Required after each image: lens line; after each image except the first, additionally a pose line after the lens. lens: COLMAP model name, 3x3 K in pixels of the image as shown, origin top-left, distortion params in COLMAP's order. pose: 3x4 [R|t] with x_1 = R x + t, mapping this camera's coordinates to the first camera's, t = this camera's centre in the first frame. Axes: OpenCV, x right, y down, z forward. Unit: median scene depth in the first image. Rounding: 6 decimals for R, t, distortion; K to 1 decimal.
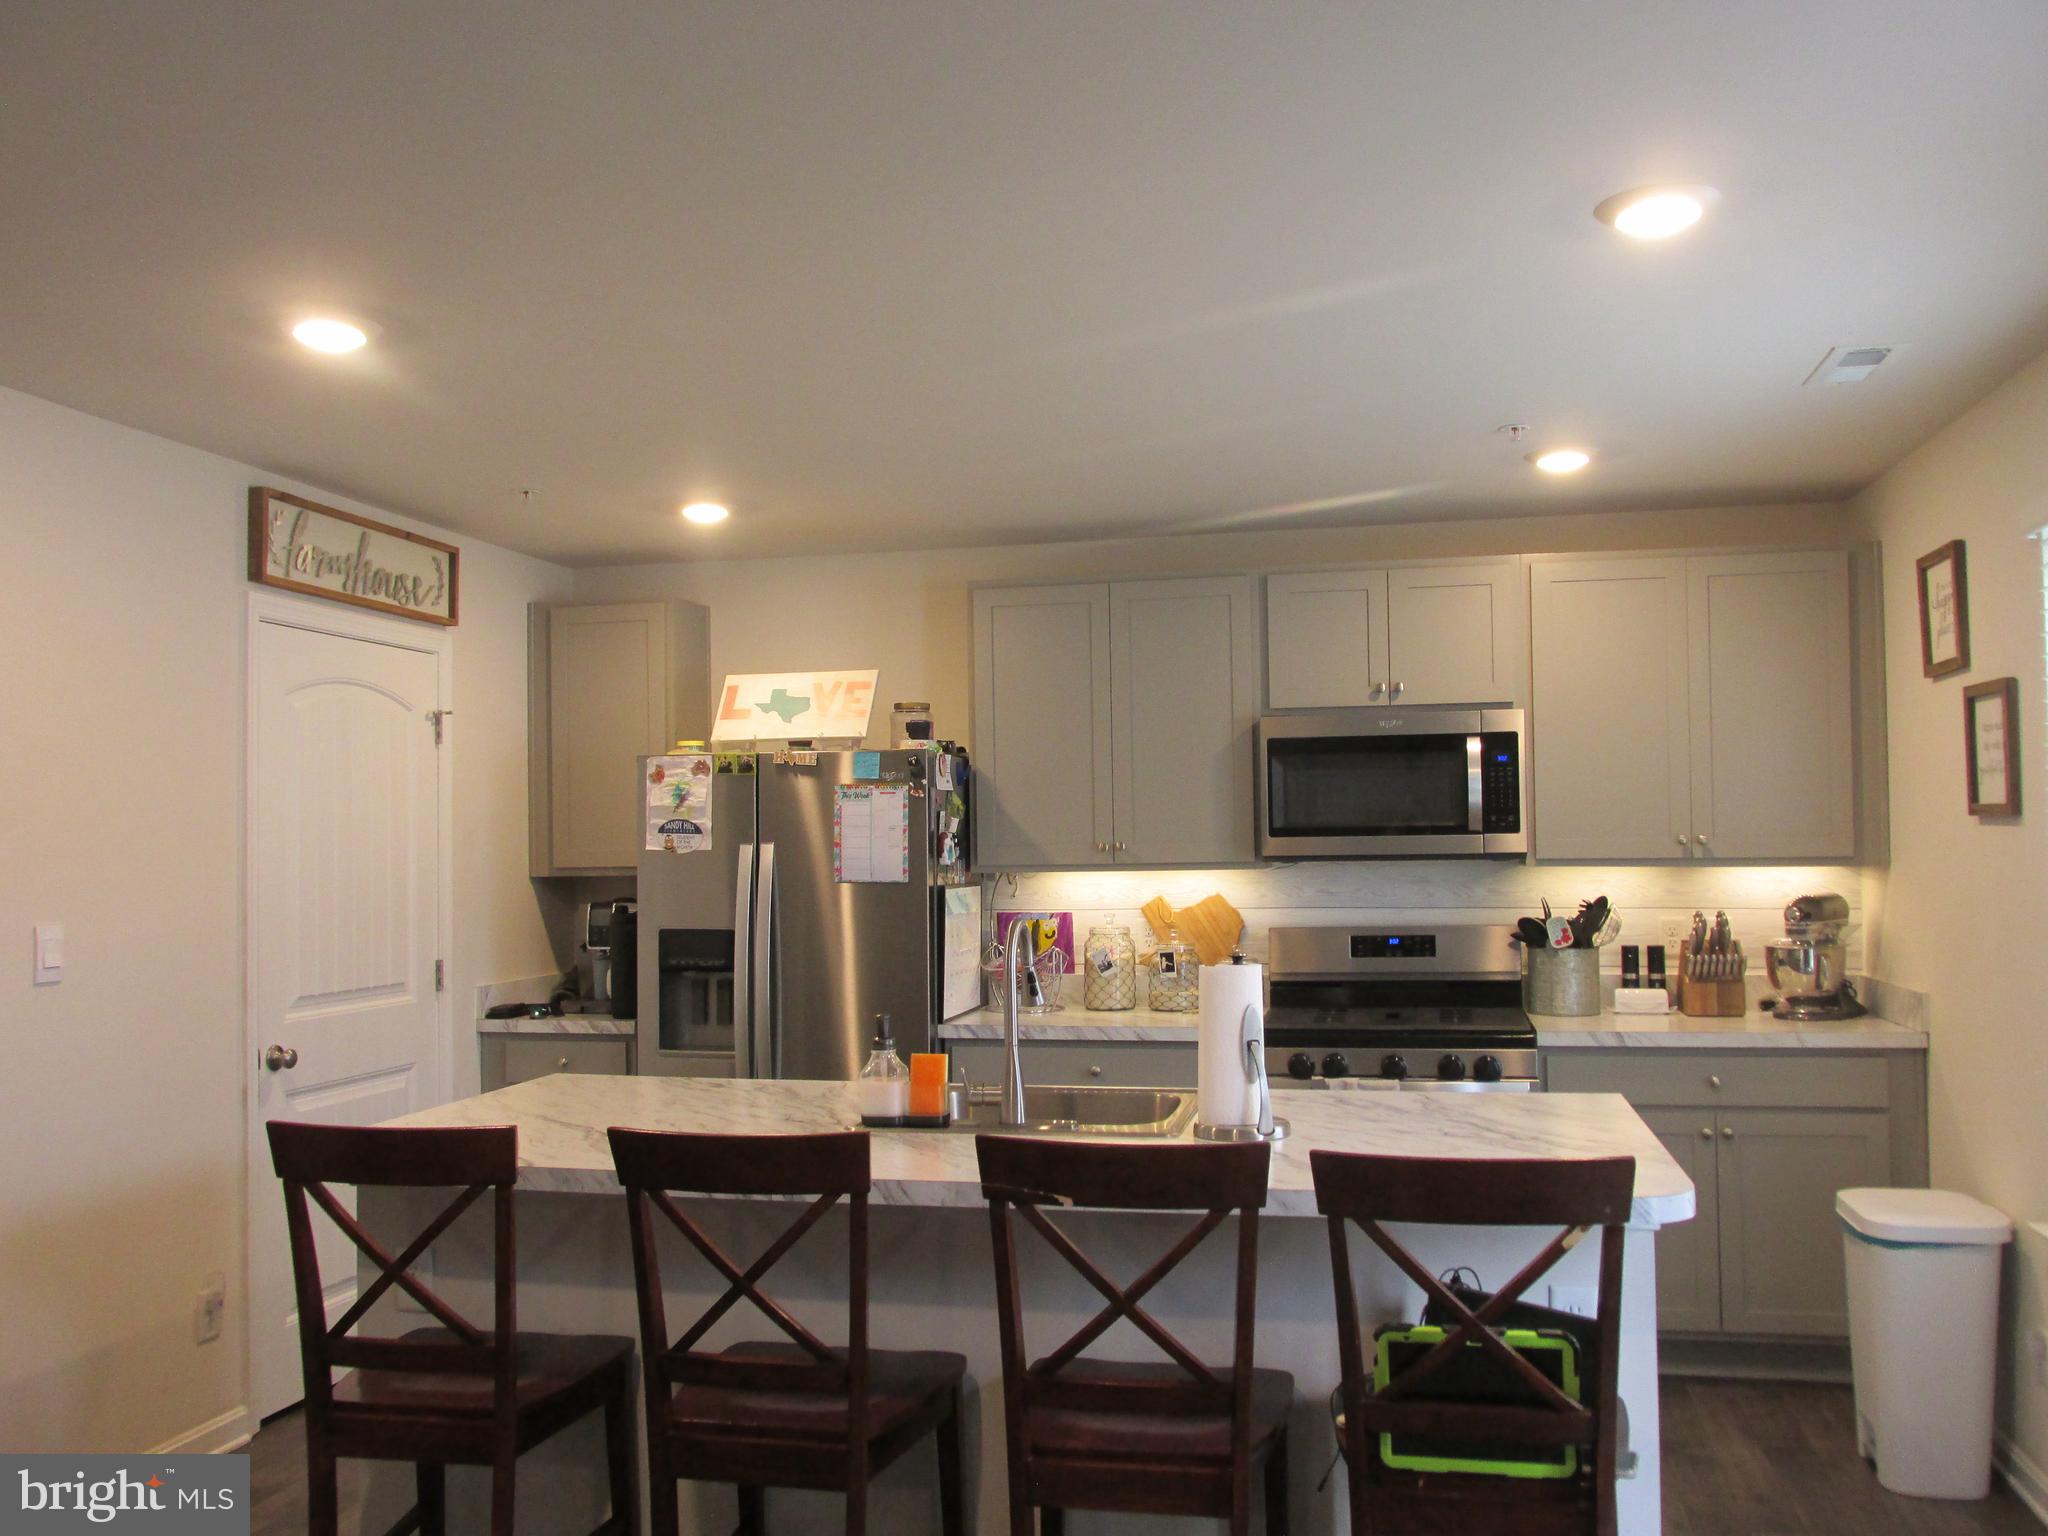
lens RADIAL K [[1717.7, 0, 1036.3], [0, 1717.7, 790.7], [0, 0, 1]] dist [-0.014857, -0.005561]
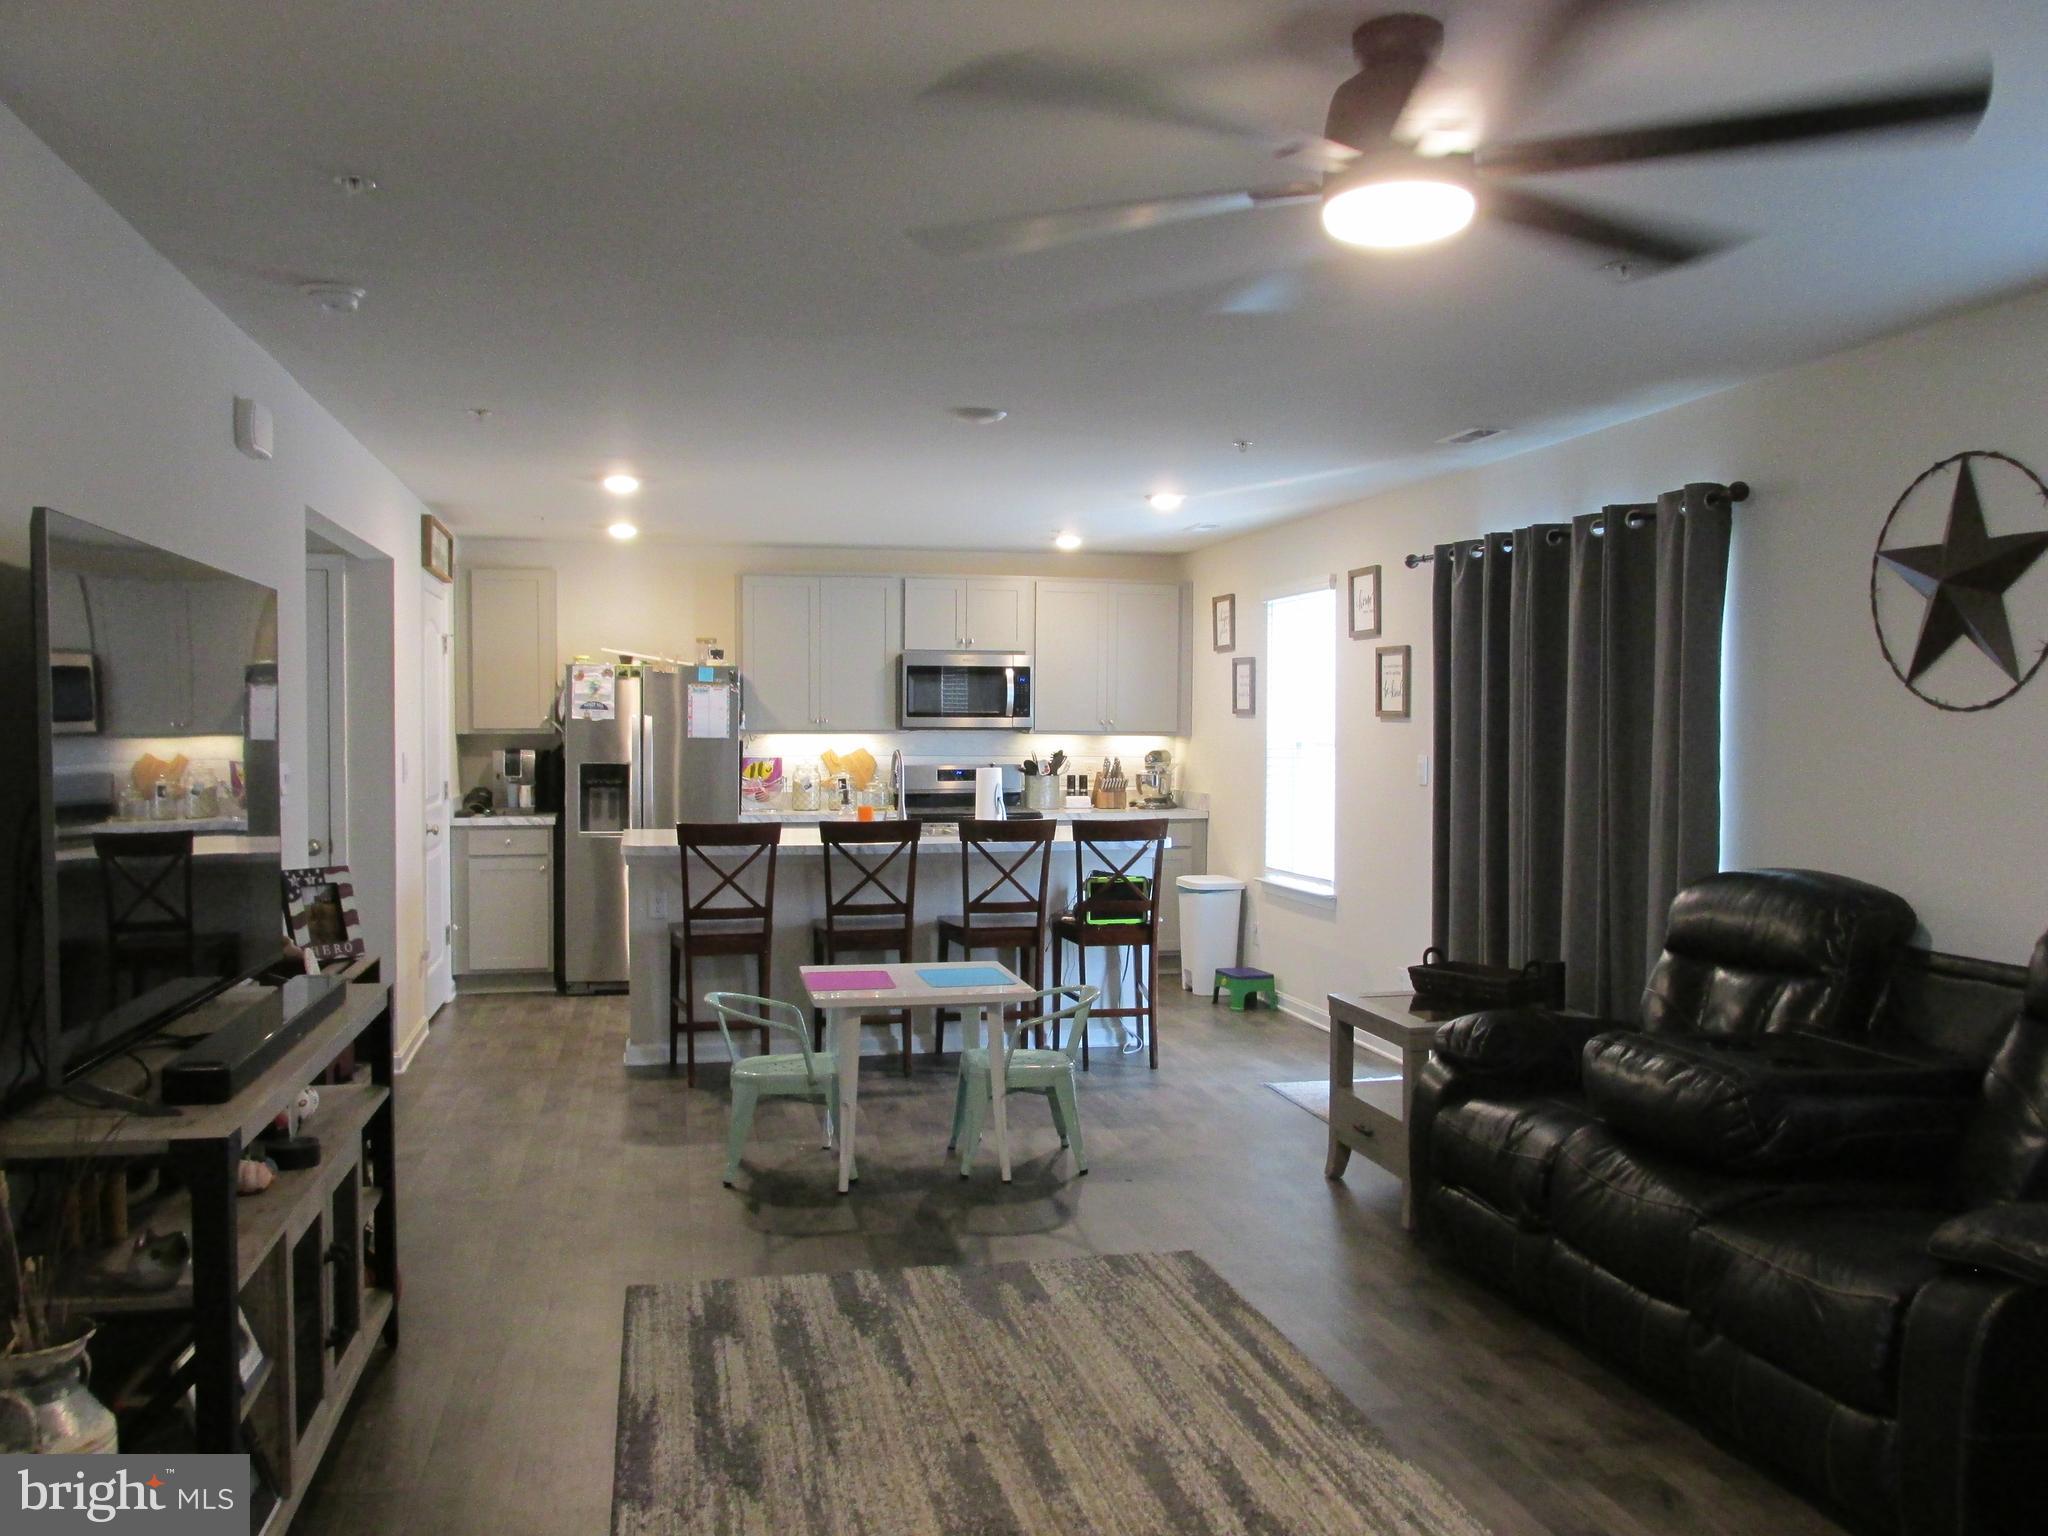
lens RADIAL K [[1717.7, 0, 1036.3], [0, 1717.7, 790.7], [0, 0, 1]] dist [-0.014857, -0.005561]
pose [[0.904423, -0.000437, 0.426636, -0.552092], [-0.029273, 0.997579, 0.063076, -0.016369], [-0.425631, -0.069536, 0.902221, -0.797631]]
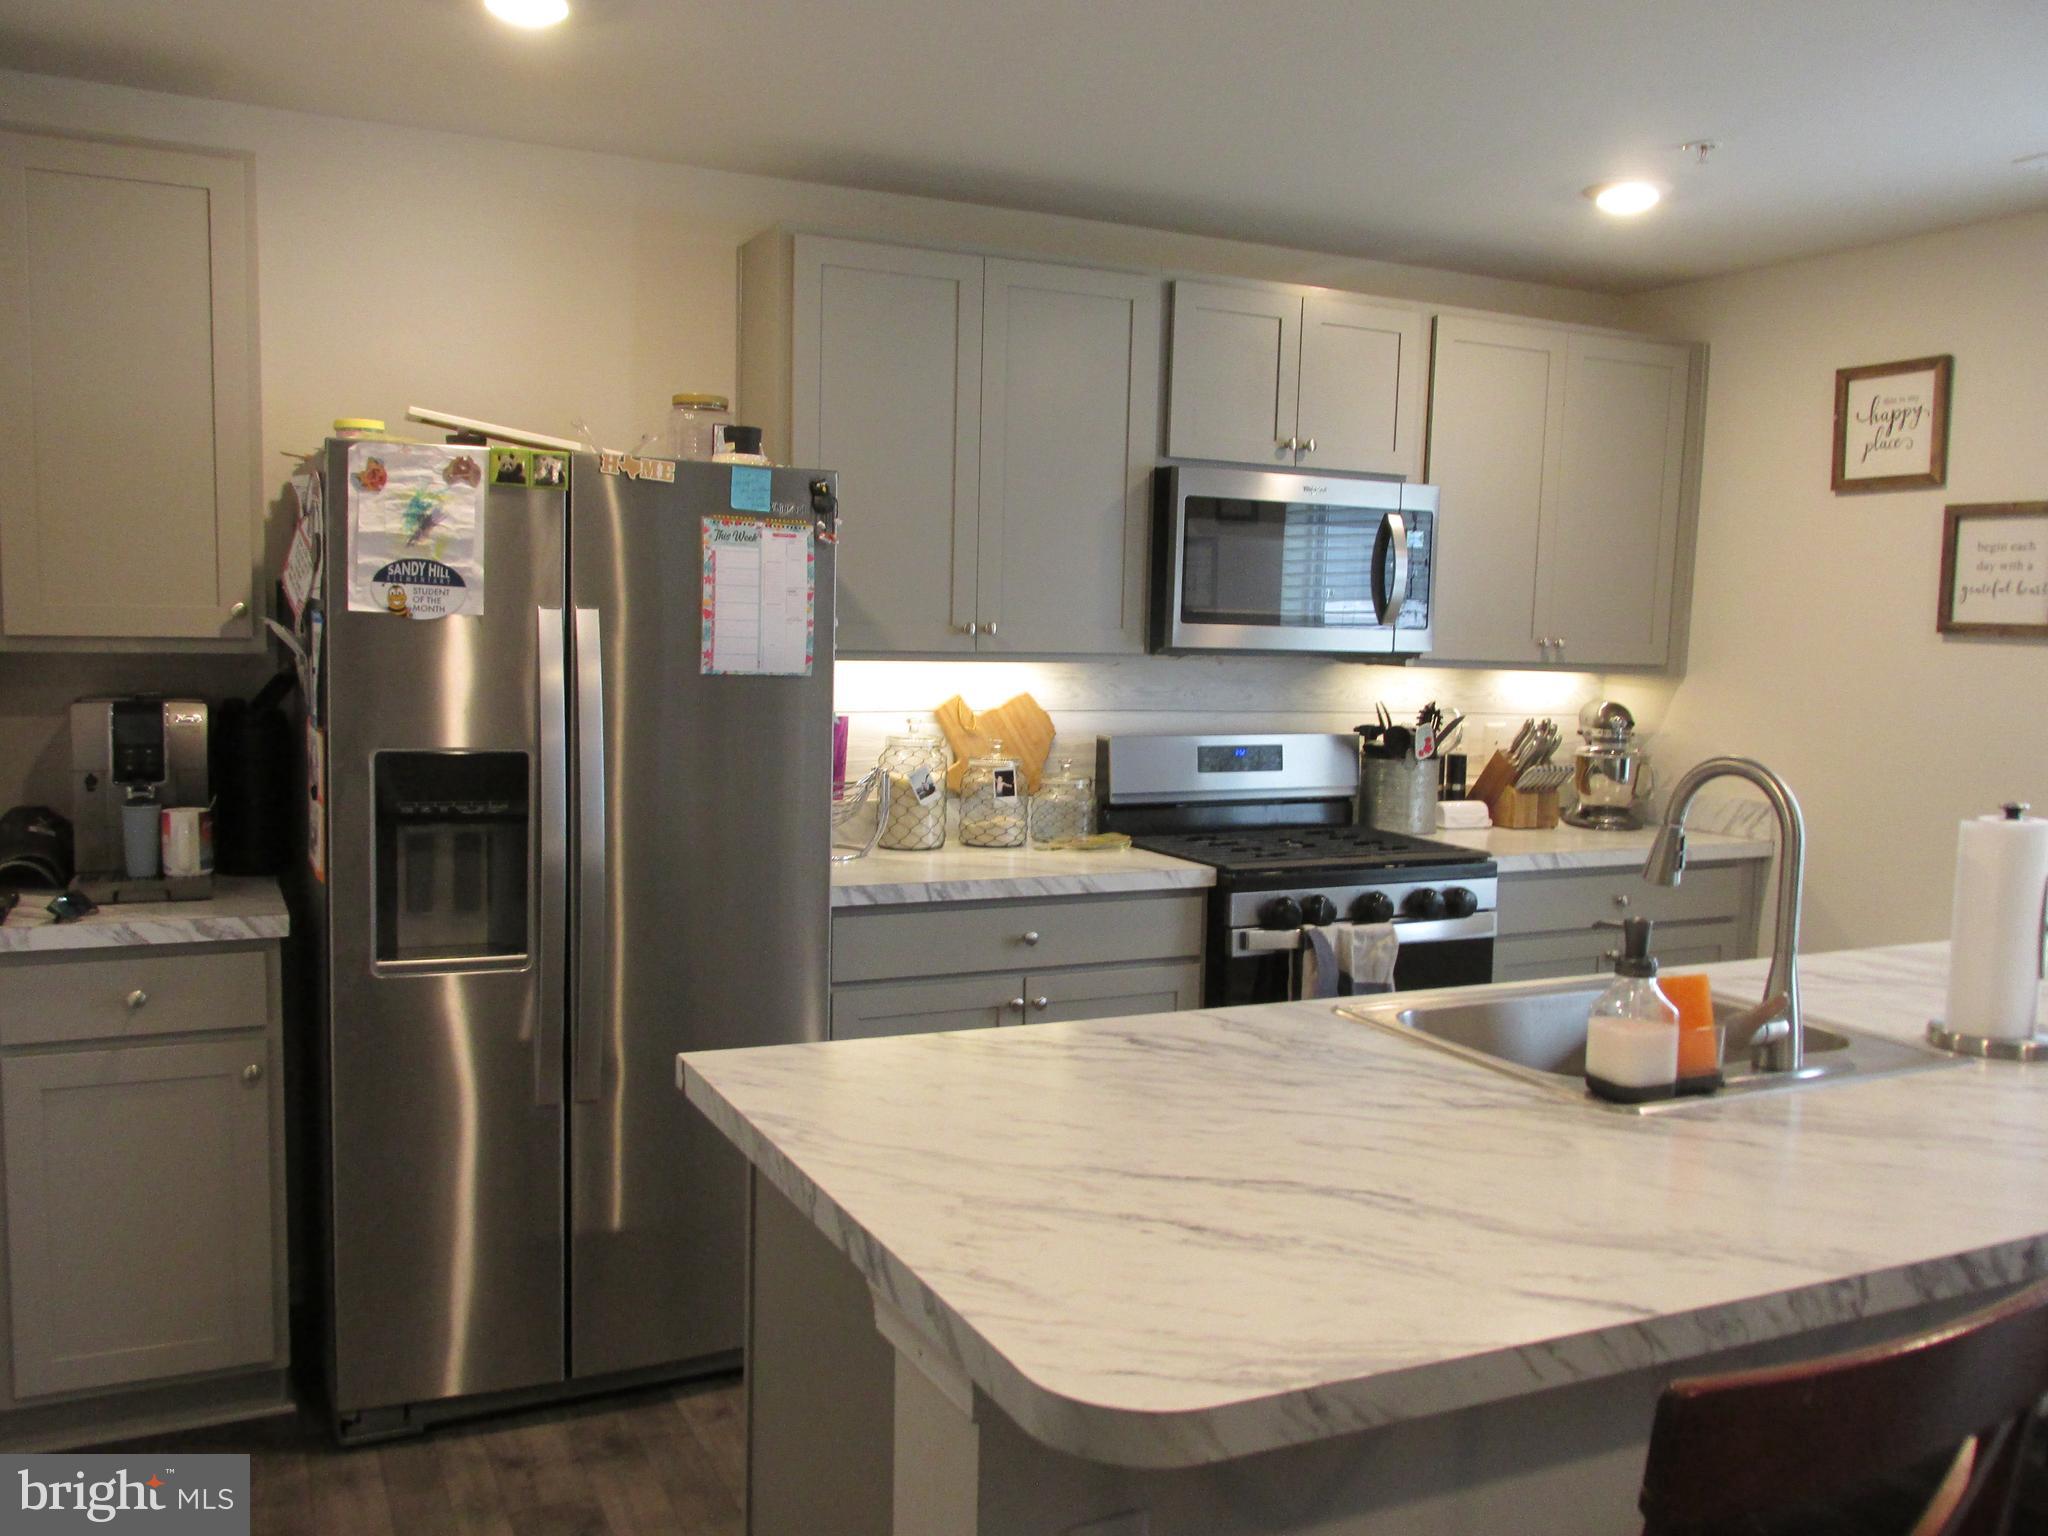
lens RADIAL K [[1717.7, 0, 1036.3], [0, 1717.7, 790.7], [0, 0, 1]] dist [-0.014857, -0.005561]
pose [[0.781449, -0.028344, 0.623325, -0.405441], [-0.054018, 0.992144, 0.112837, 0.017836], [-0.621627, -0.121847, 0.773778, 0.427547]]
